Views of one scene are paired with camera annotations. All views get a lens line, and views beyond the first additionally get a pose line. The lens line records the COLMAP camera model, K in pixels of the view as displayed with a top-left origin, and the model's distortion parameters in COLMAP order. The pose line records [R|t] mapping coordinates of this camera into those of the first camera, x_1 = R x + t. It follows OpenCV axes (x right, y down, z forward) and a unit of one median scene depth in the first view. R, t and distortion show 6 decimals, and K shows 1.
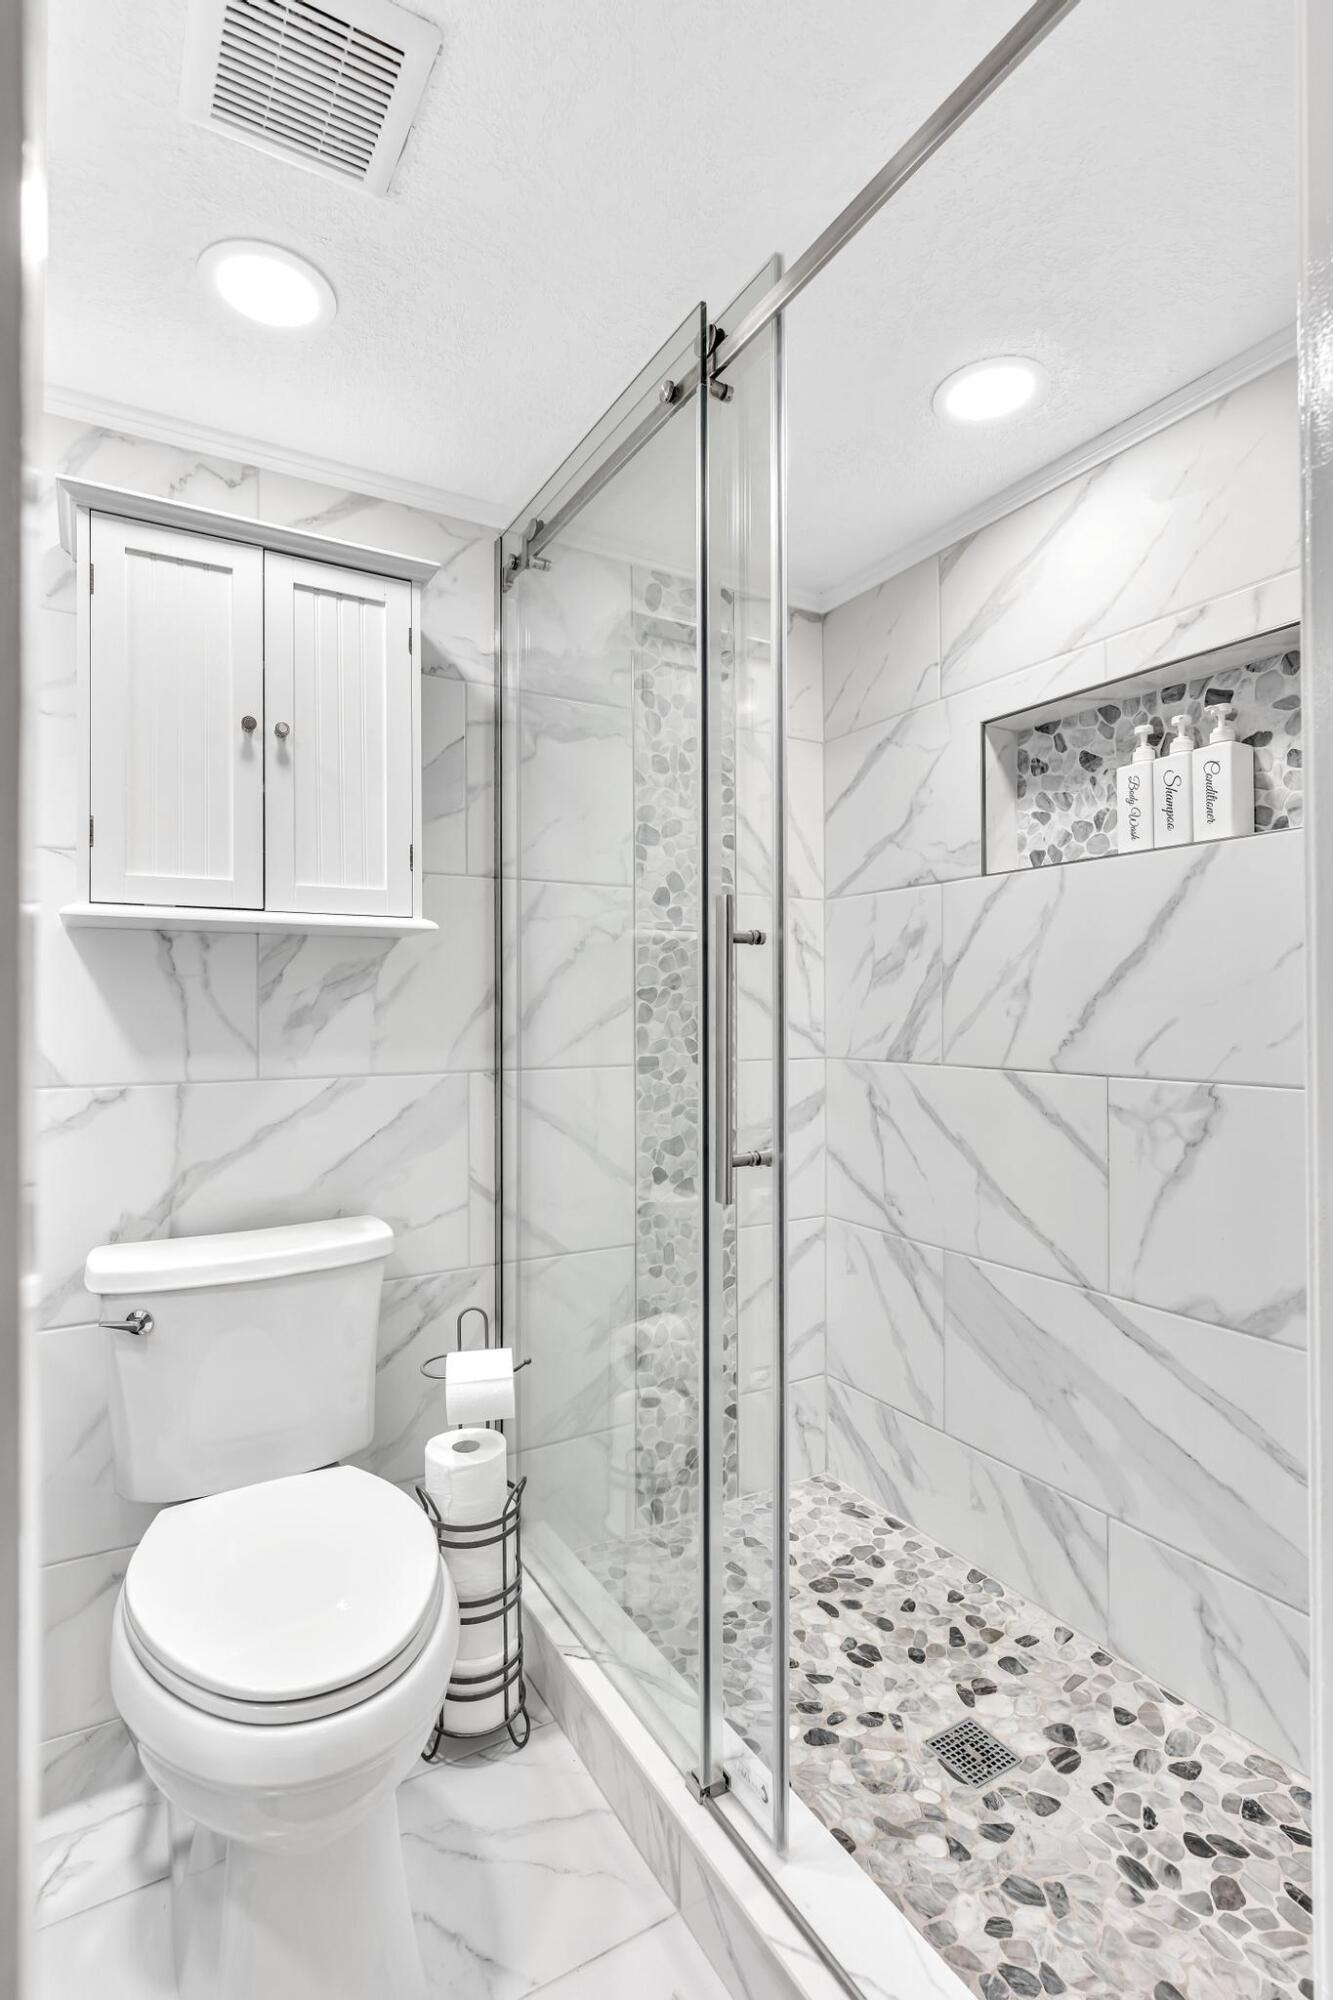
lens RADIAL K [[945.2, 0, 653.5], [0, 945.2, 1000.7], [0, 0, 1]] dist [-0.015725, 0.009236]
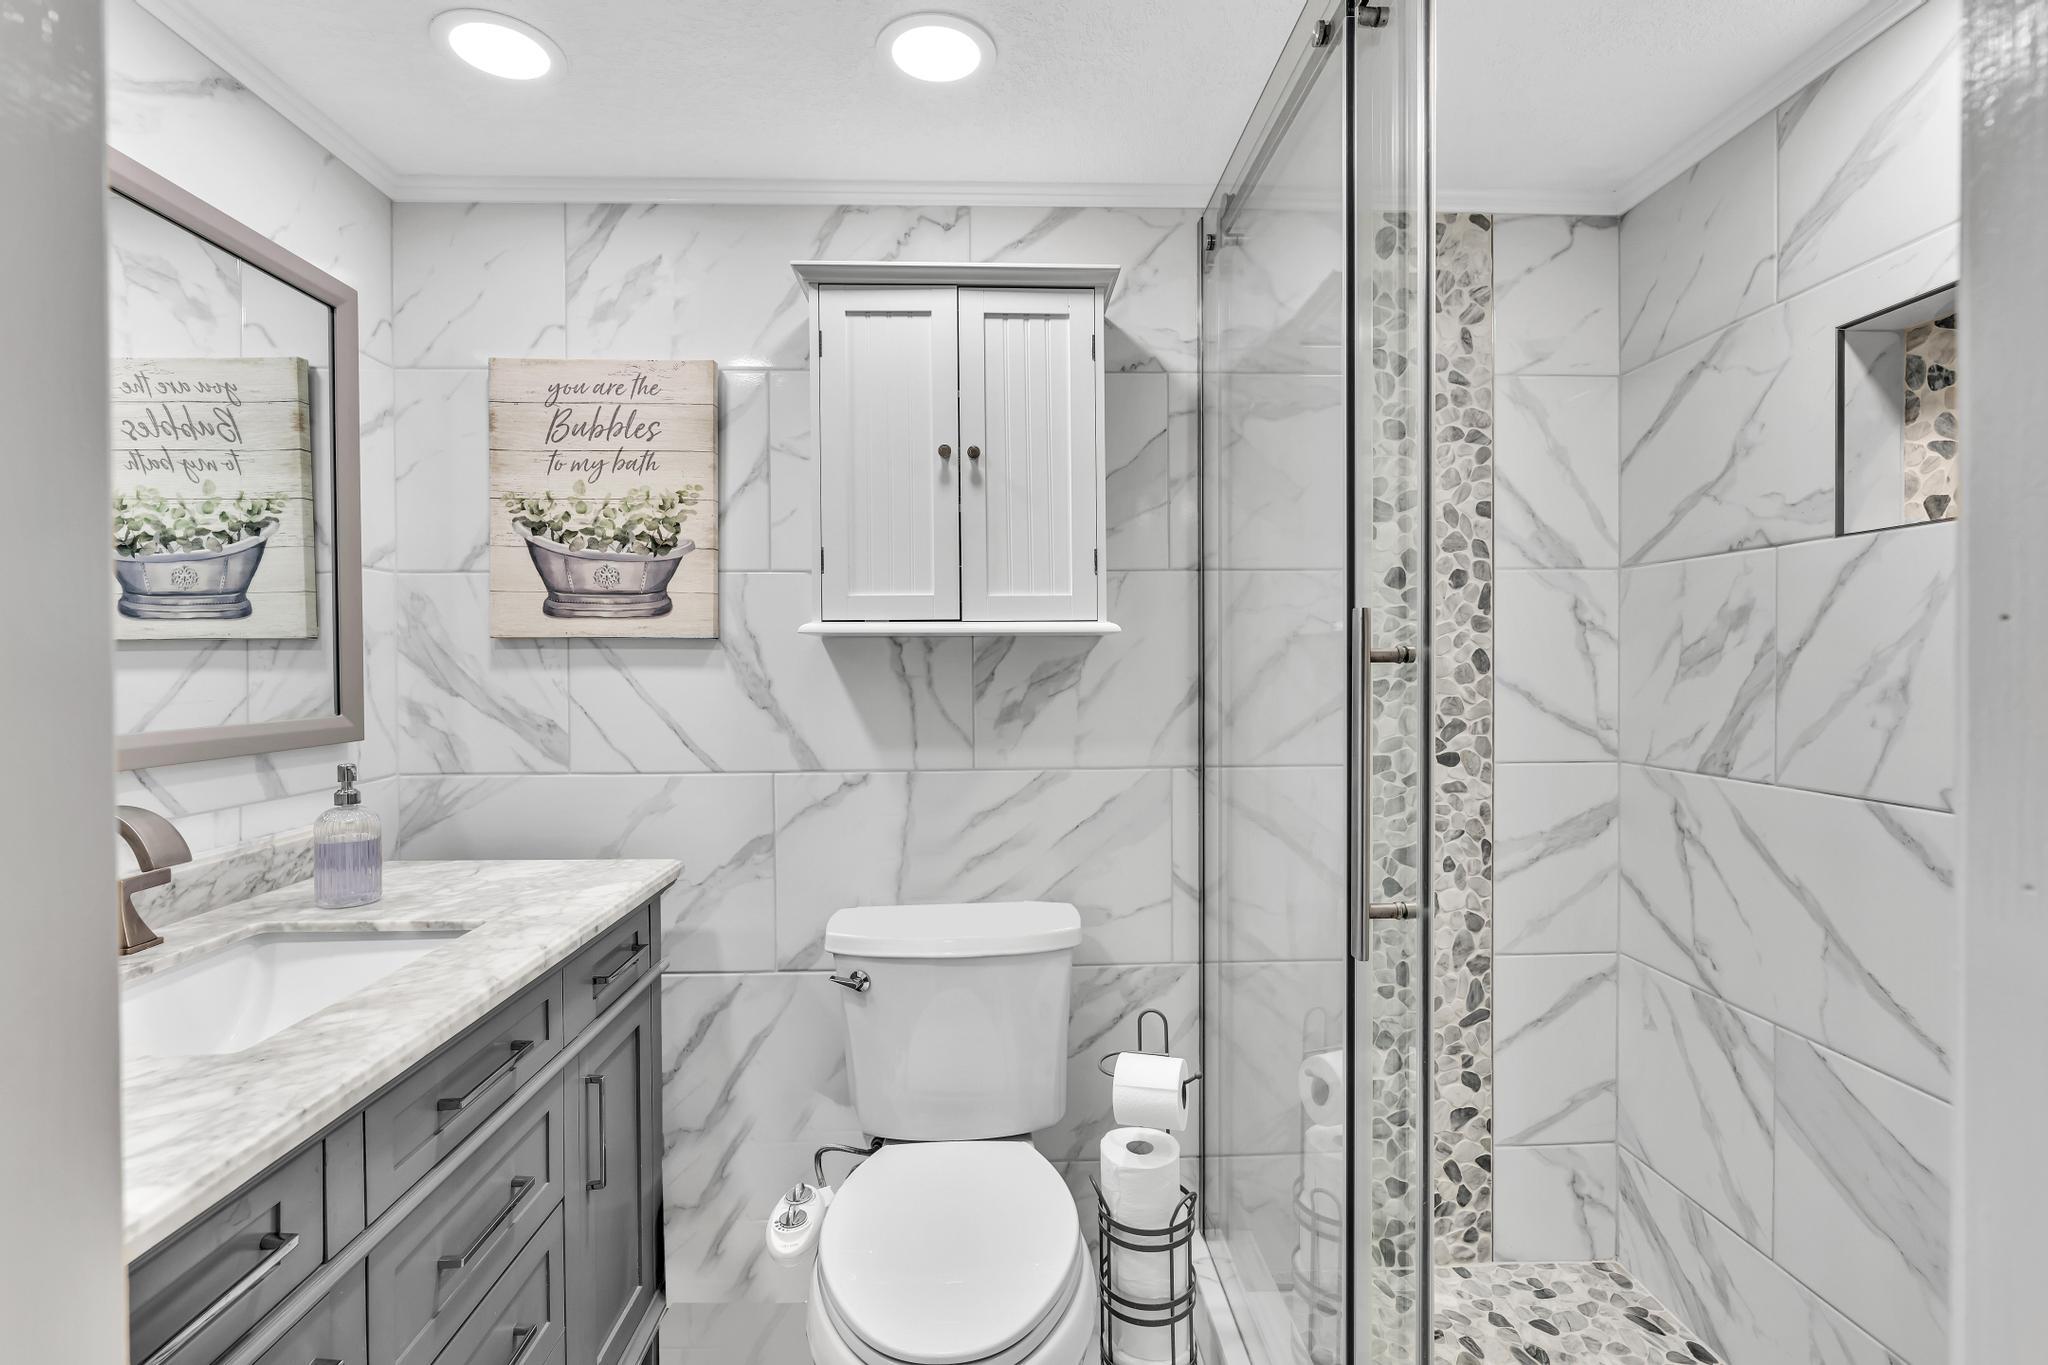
lens RADIAL K [[938.1, 0, 1030.2], [0, 938.1, 675.1], [0, 0, 1]] dist [-0.010592, 0.004524]
pose [[0.887519, 0.003964, -0.460753, 0.128708], [0.006524, 0.999755, 0.021168, -0.044405], [0.460724, -0.021793, 0.887276, 0.056569]]
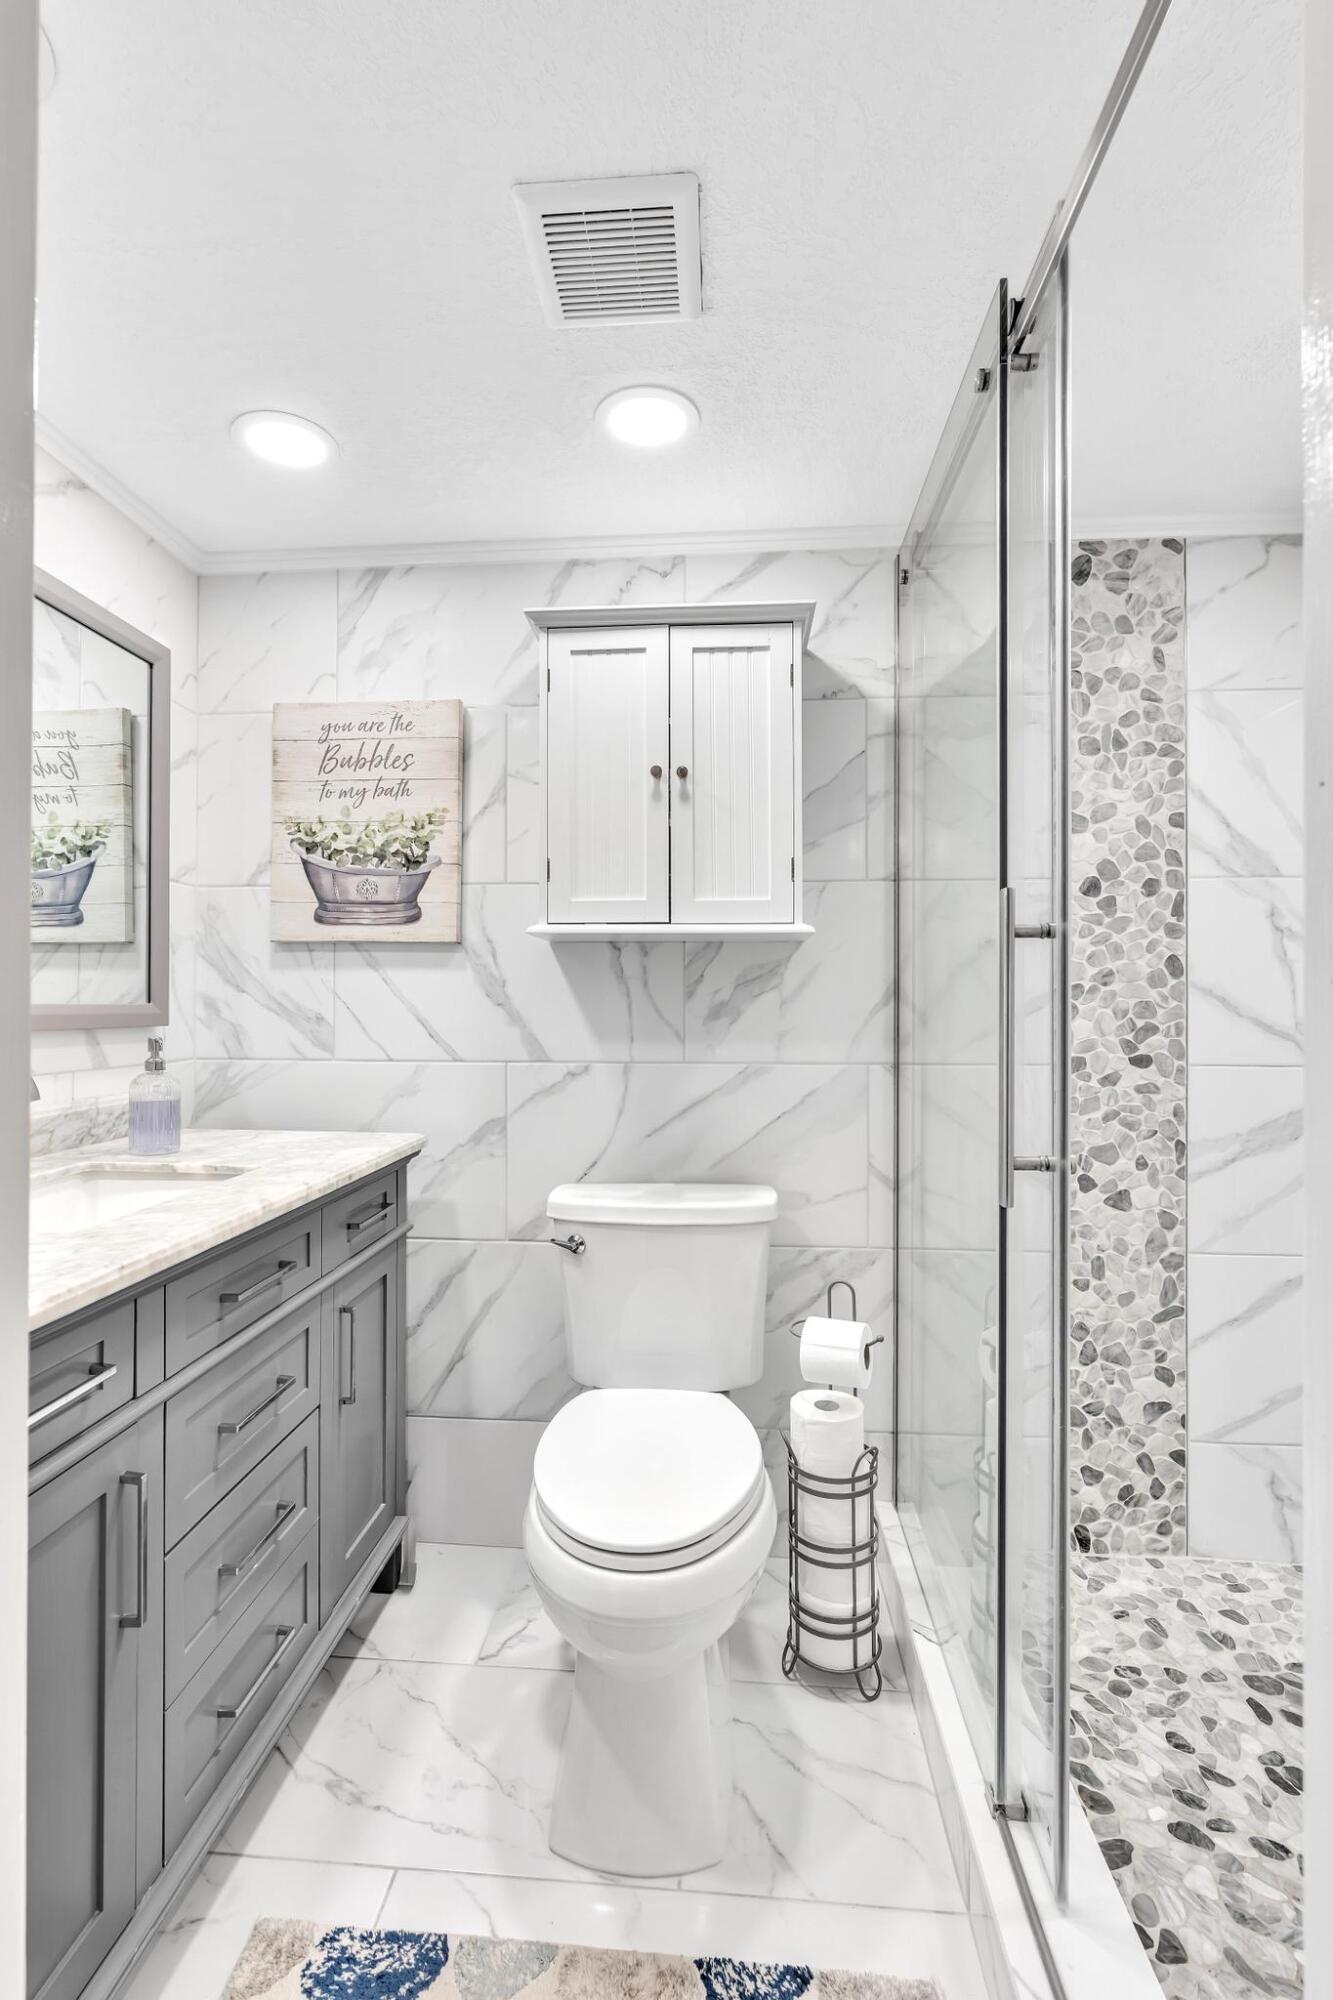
lens RADIAL K [[913.9, 0, 666.5], [0, 913.9, 1000.0], [0, 0, 1]] dist [-0.011552, 0.004379]
pose [[0.827002, 0.001800, -0.562196, 0.198596], [-0.000495, 0.999997, 0.002473, 0.000353], [0.562198, -0.001767, 0.827001, 0.017950]]
